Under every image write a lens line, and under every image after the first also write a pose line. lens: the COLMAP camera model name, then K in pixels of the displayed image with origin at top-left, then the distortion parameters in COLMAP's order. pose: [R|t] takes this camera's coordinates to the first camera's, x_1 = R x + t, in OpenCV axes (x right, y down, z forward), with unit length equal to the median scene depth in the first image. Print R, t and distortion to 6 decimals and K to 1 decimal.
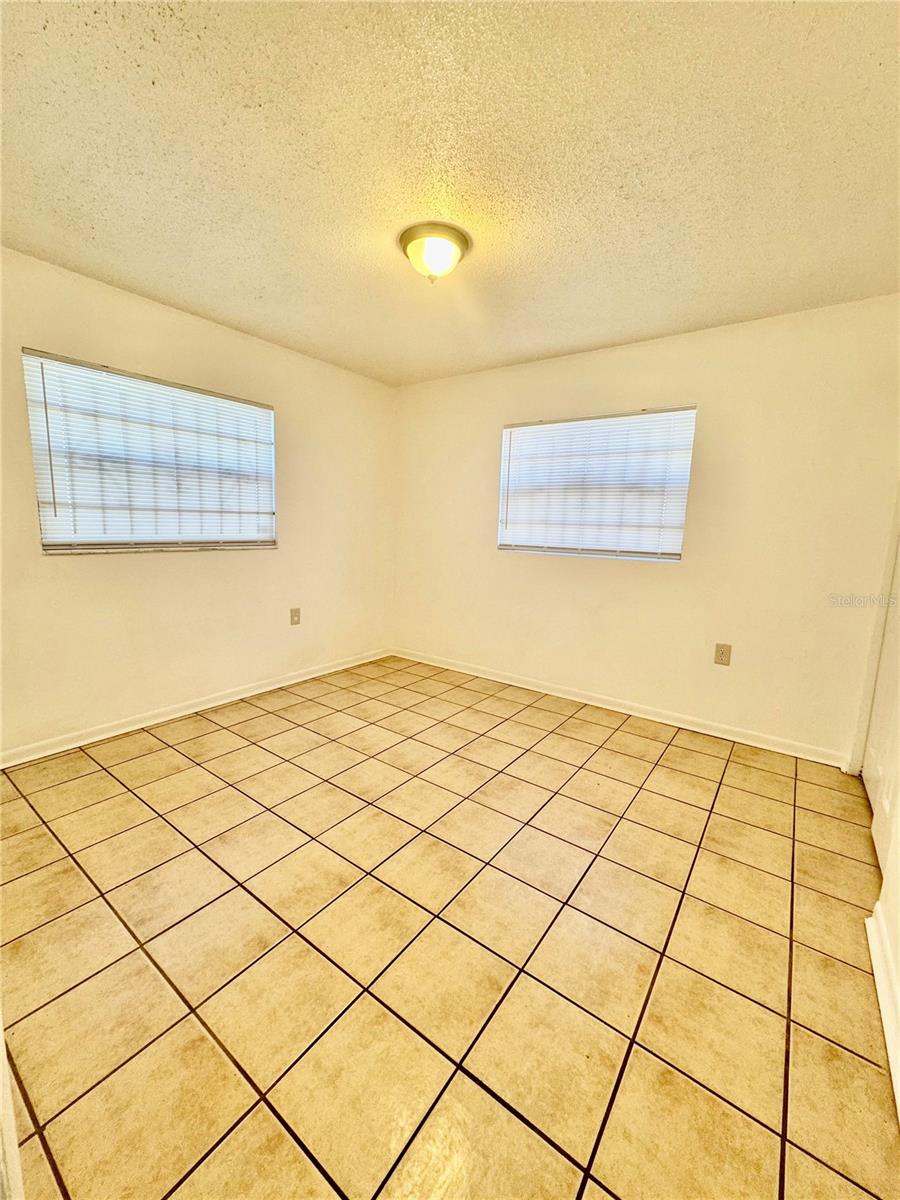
lens RADIAL K [[475.6, 0, 450.0], [0, 475.6, 600.0], [0, 0, 1]] dist [-0.001500, -0.000559]
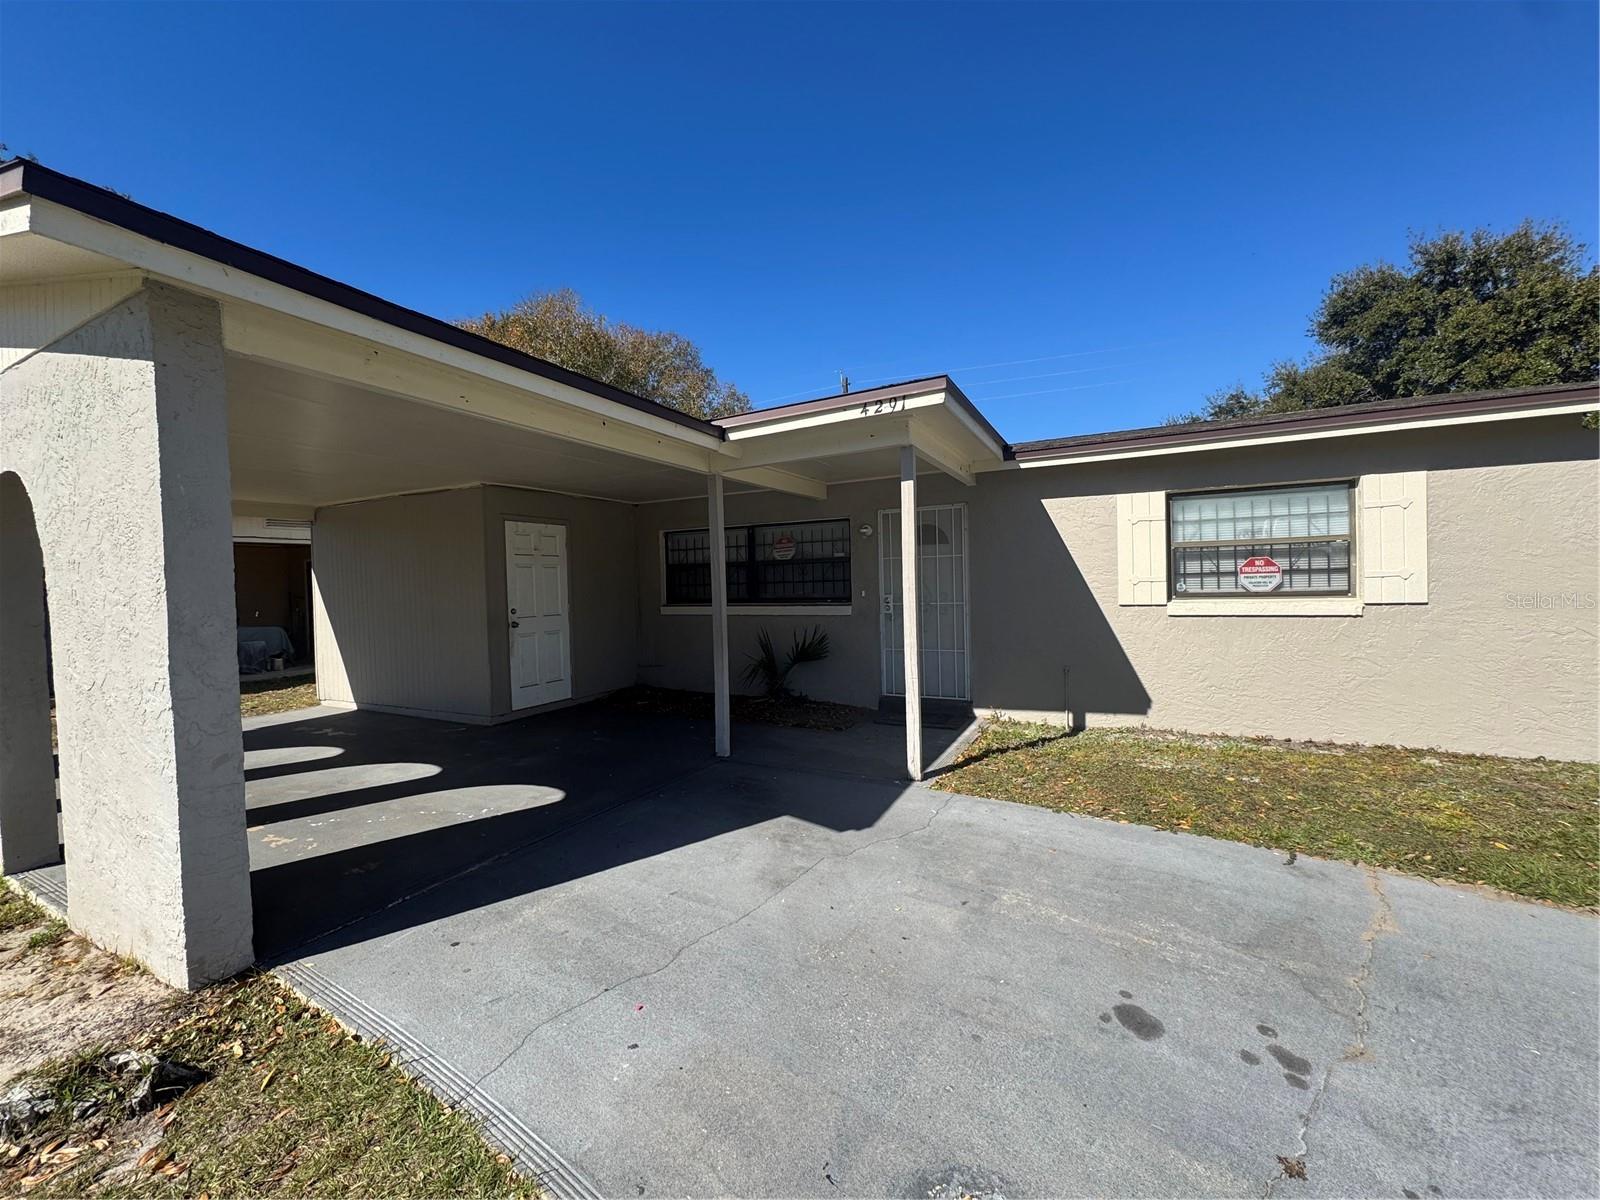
lens RADIAL K [[634.1, 0, 800.0], [0, 634.1, 600.0], [0, 0, 1]] dist [-0.001500, -0.000559]
pose [[0.152549, -0.013168, -0.988208, 2.135099], [-0.123016, 0.991882, -0.032207, -0.019424], [0.980610, 0.126479, 0.149691, 0.587020]]
